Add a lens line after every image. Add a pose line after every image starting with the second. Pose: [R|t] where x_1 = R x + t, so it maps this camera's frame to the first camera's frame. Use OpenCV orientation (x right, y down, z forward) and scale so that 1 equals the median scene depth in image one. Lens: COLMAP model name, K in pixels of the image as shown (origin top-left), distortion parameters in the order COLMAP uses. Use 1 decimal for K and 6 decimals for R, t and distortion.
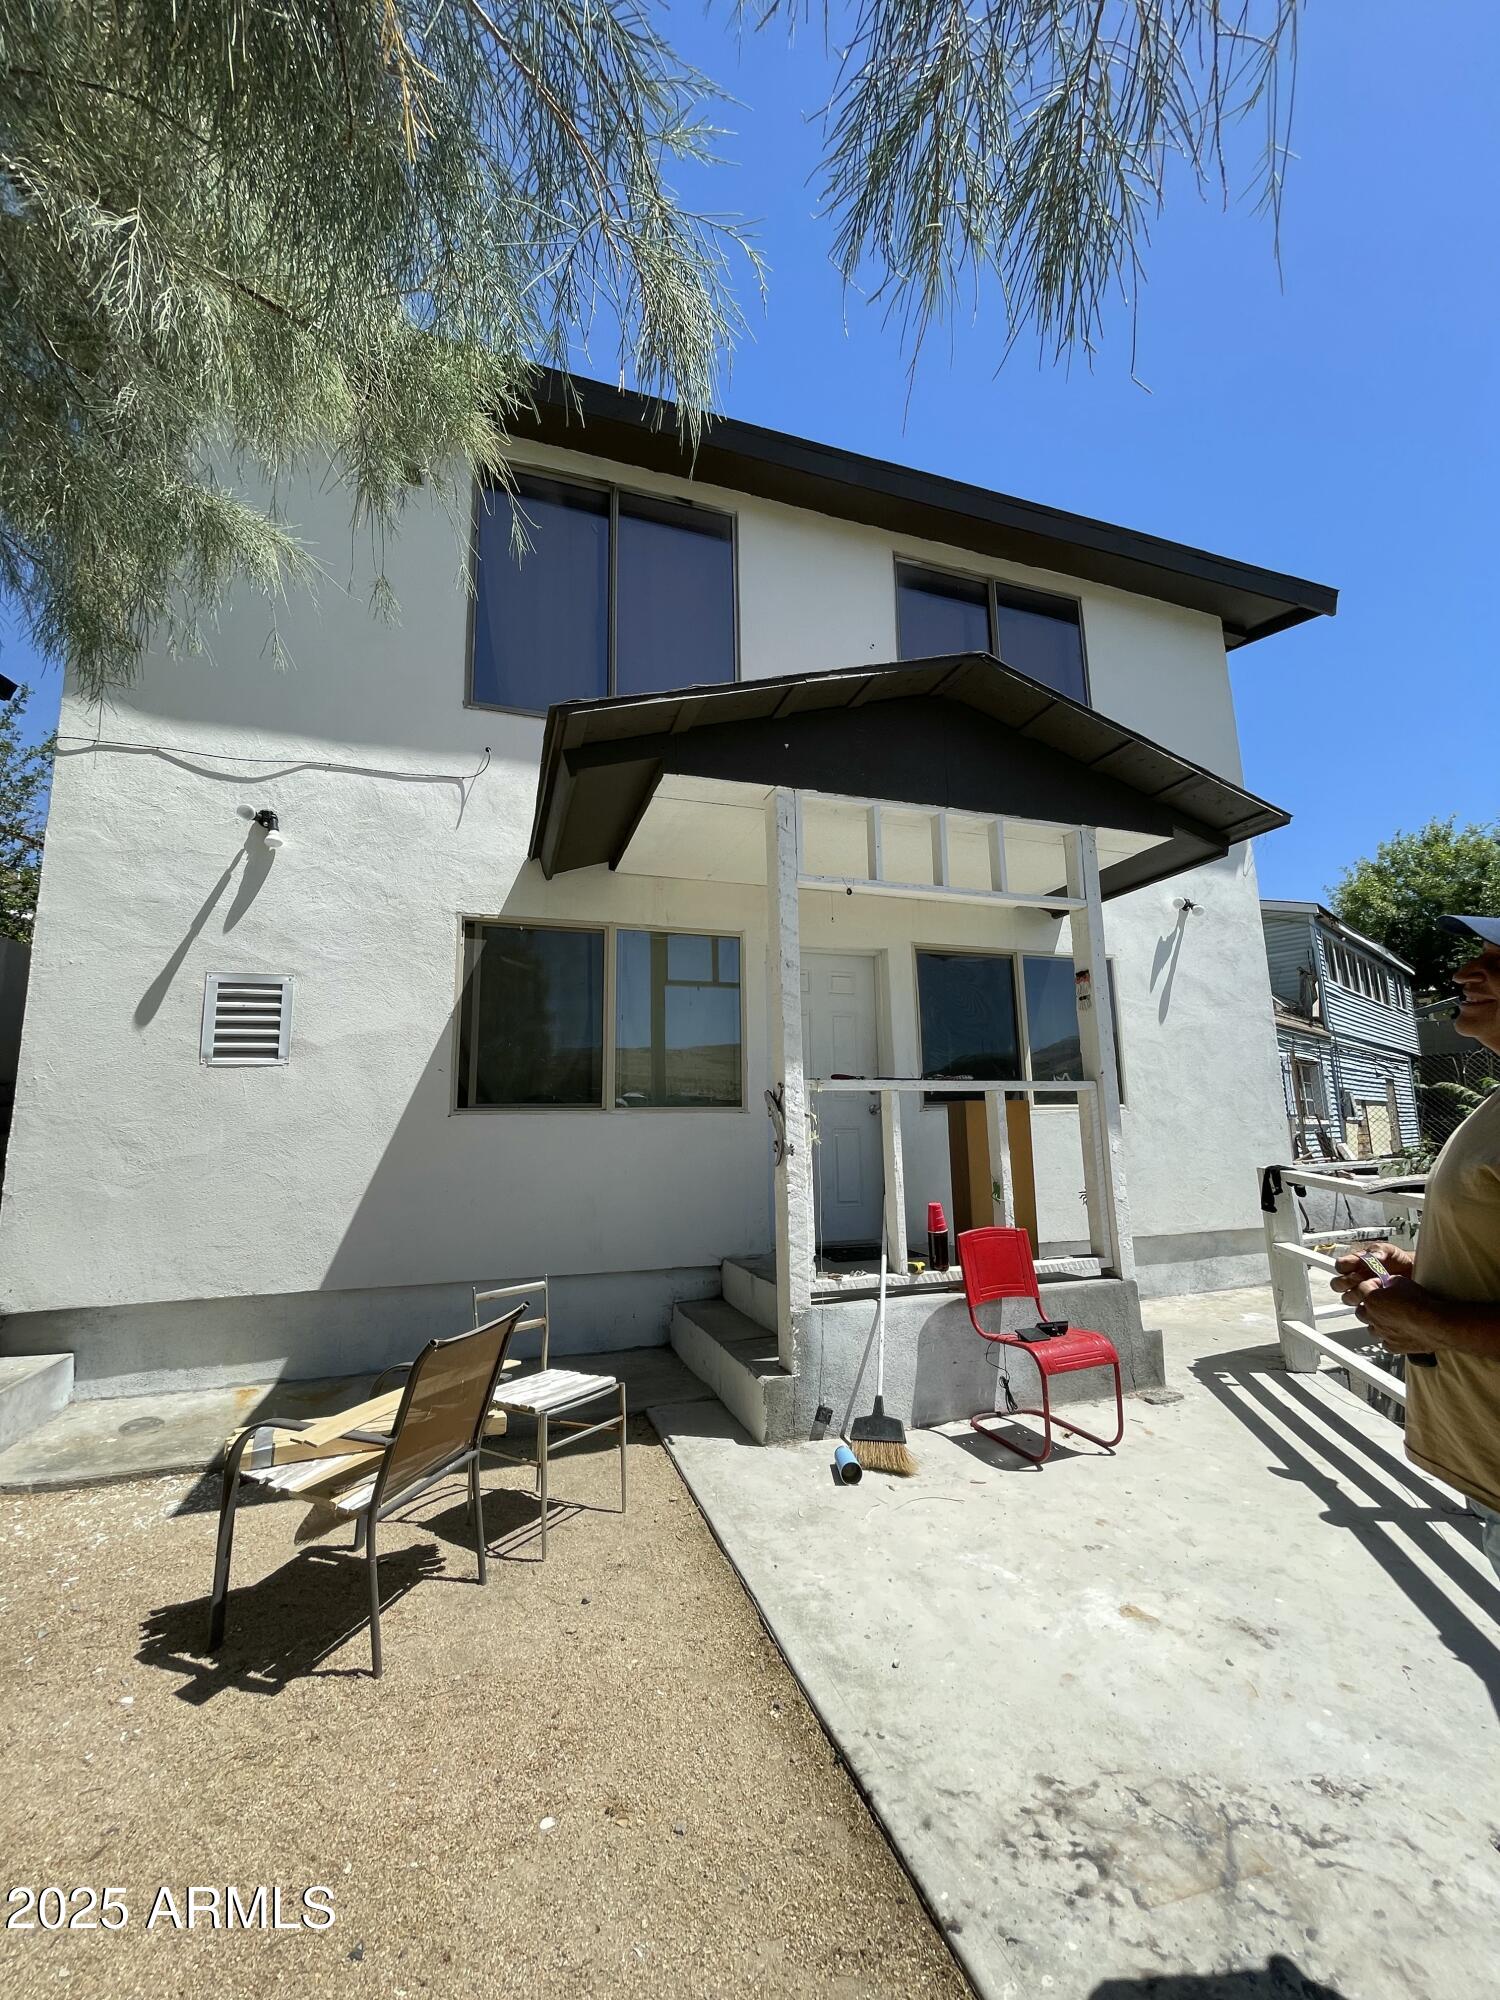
lens RADIAL K [[808.2, 0, 750.0], [0, 808.2, 1000.0], [0, 0, 1]] dist [0.001402, 0.000067]
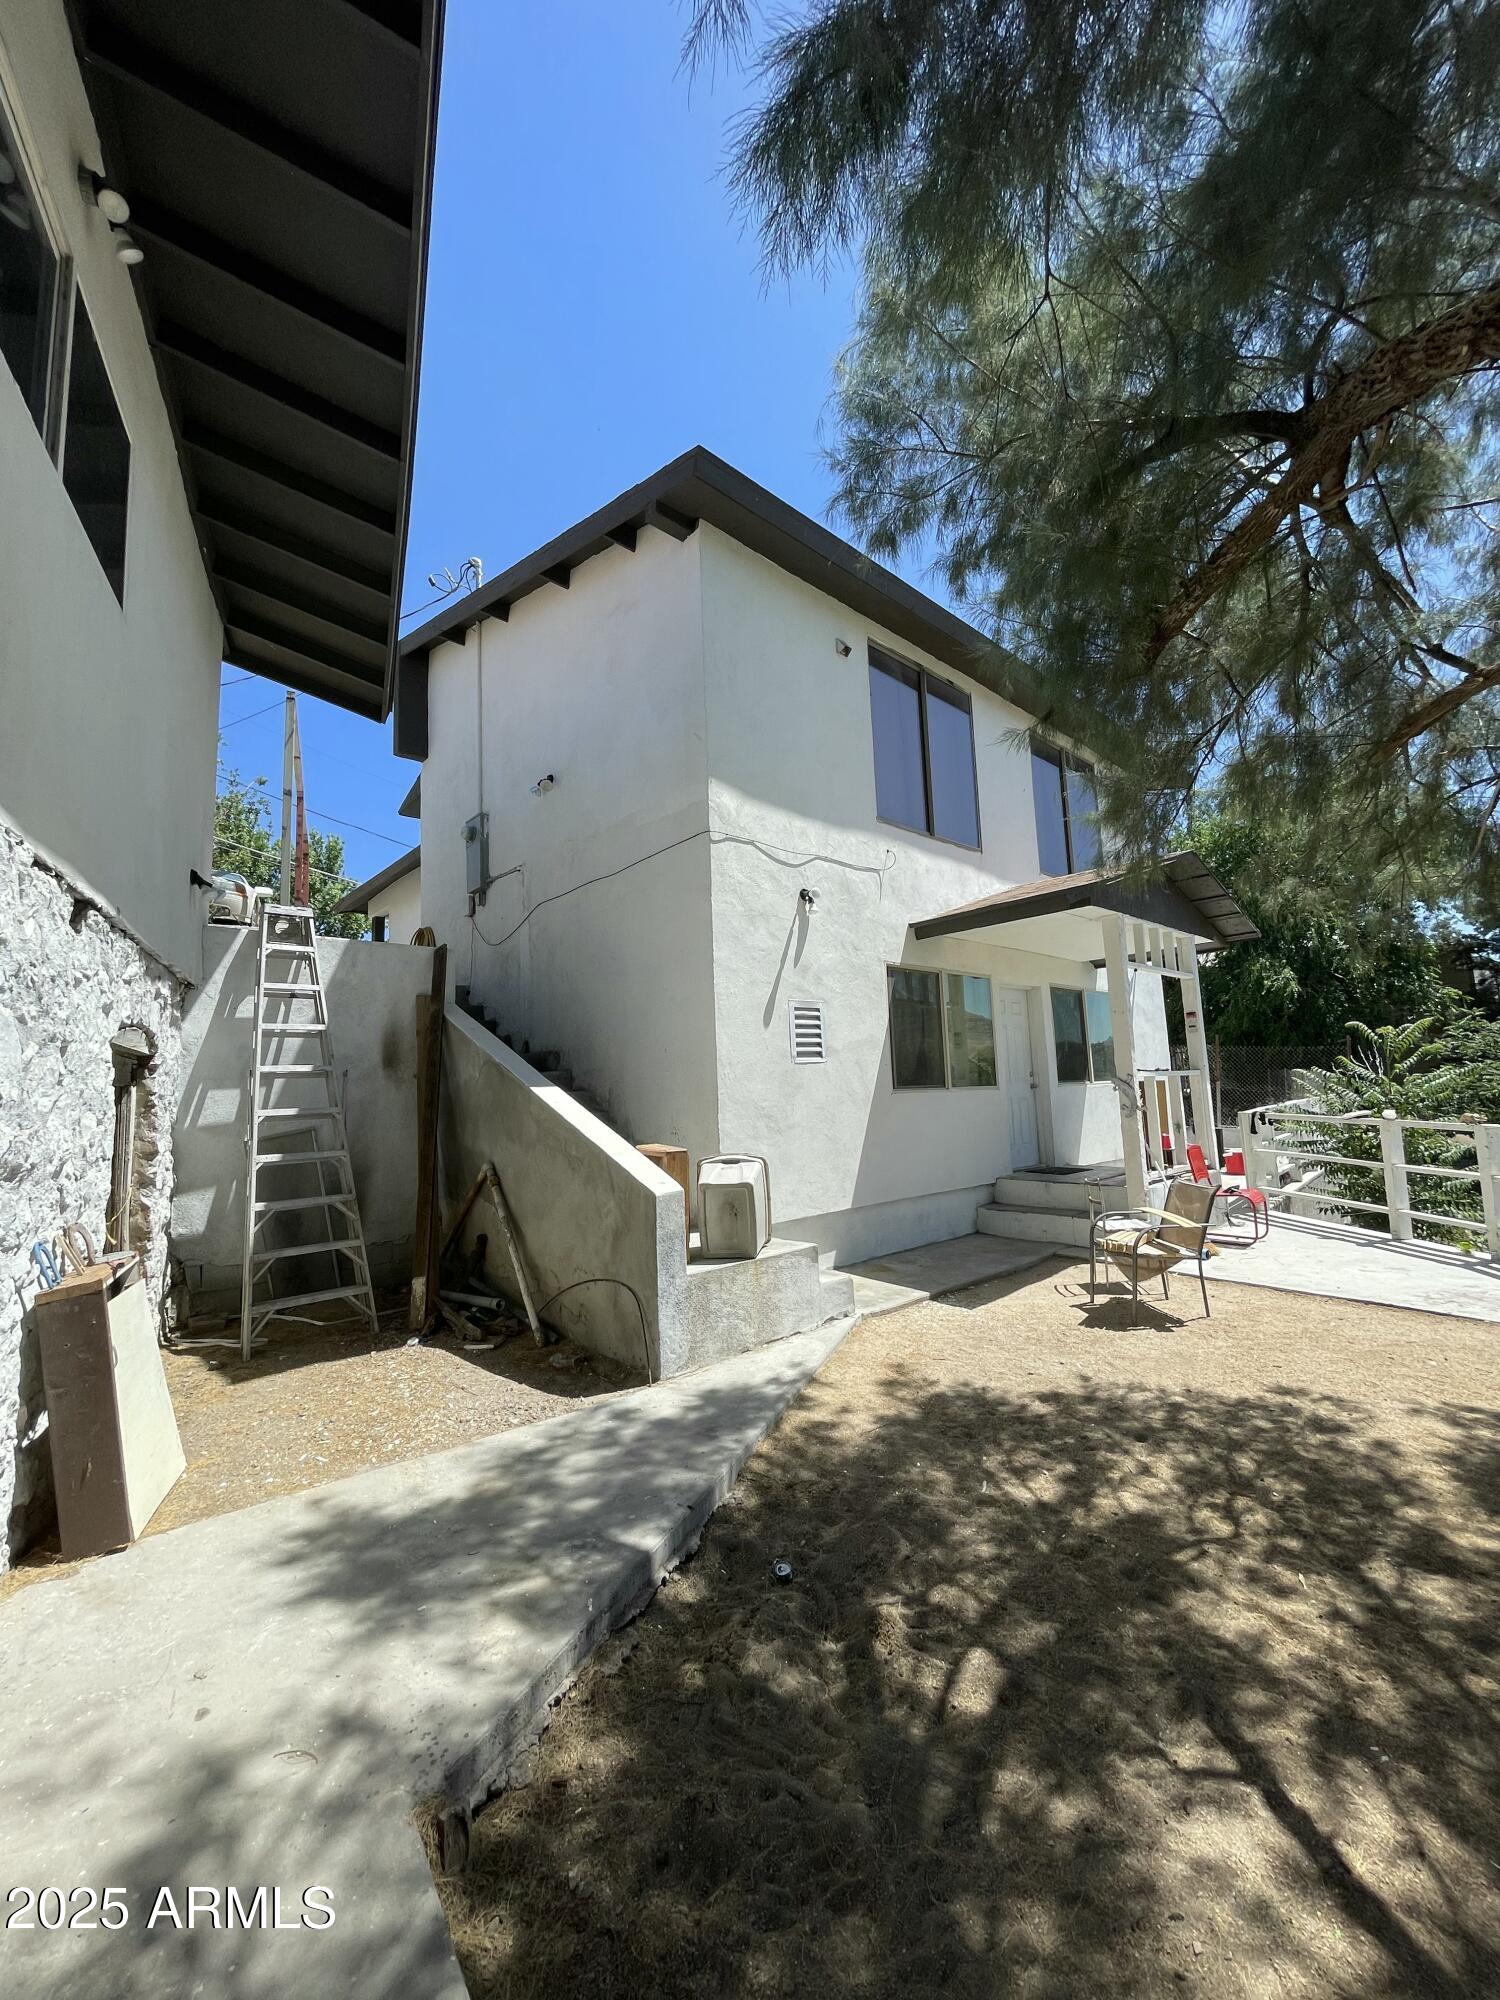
lens RADIAL K [[808.2, 0, 750.0], [0, 808.2, 1000.0], [0, 0, 1]] dist [0.001402, 0.000067]
pose [[0.911101, 0.026645, 0.411322, -1.297503], [-0.038384, 0.999057, 0.020305, -0.059169], [-0.410393, -0.034288, 0.911264, -0.298775]]
